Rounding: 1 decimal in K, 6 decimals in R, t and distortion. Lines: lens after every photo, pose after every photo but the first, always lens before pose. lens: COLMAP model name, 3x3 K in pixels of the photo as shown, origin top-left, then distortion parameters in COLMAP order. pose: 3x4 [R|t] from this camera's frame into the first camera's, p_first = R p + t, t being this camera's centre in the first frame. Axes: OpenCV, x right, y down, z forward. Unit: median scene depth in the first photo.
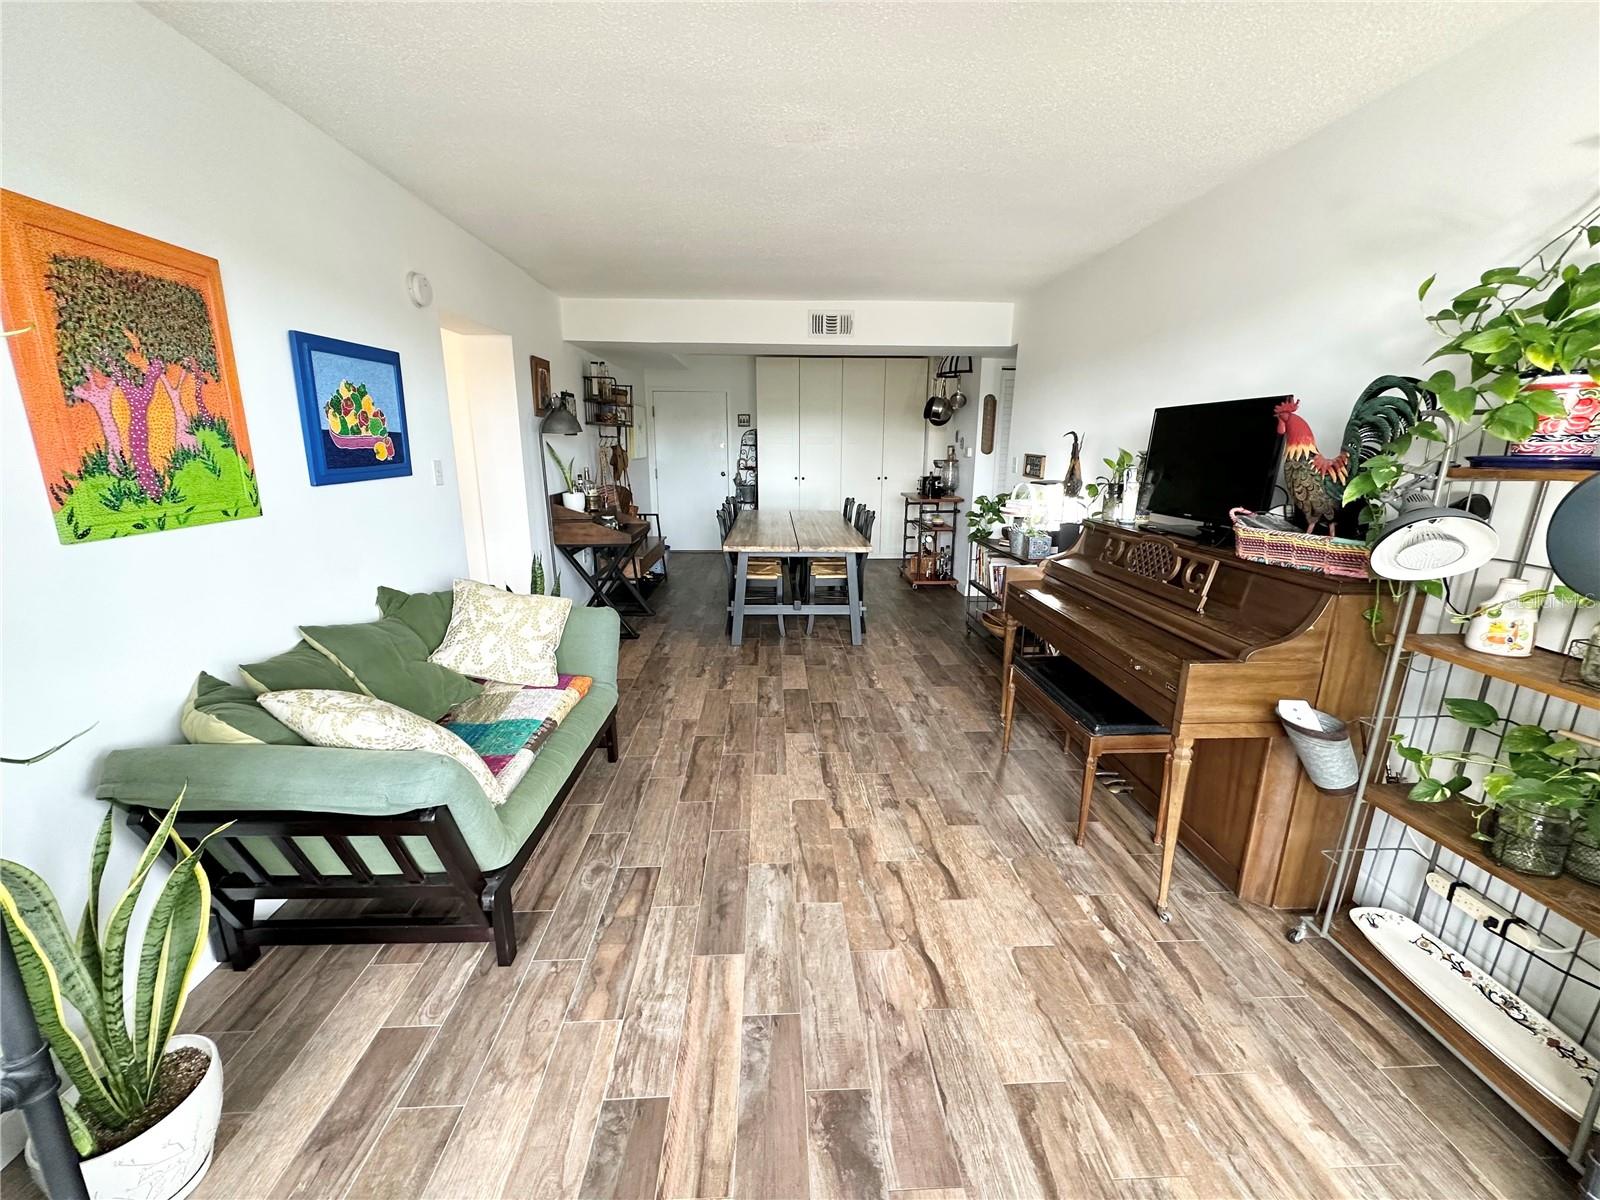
lens RADIAL K [[640.8, 0, 799.4], [0, 640.8, 600.9], [0, 0, 1]] dist [-0.003173, -0.000466]
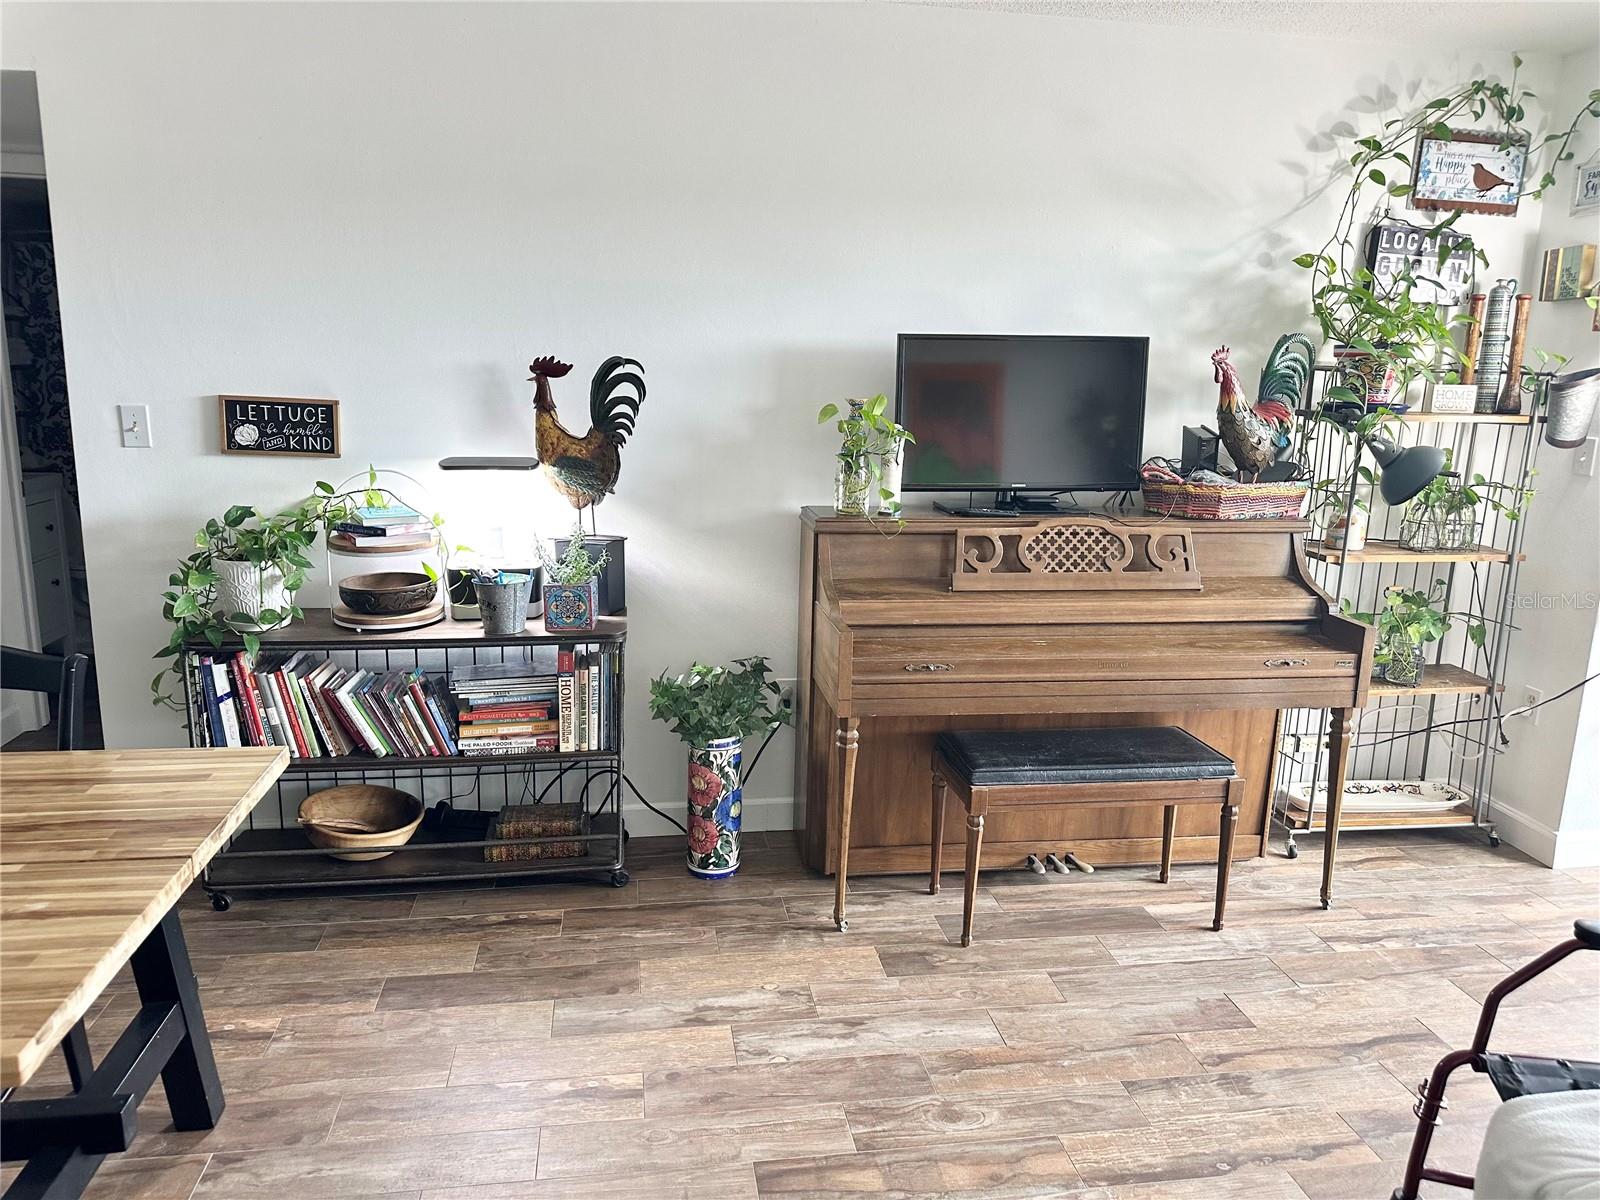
lens RADIAL K [[1135.2, 0, 802.9], [0, 1135.2, 597.7], [0, 0, 1]] dist [0.039060, -0.053956]
pose [[-0.114204, -0.207299, 0.971589, -0.565226], [0.214681, 0.949730, 0.227870, -0.307492], [-0.969984, 0.234606, -0.063960, 1.155569]]
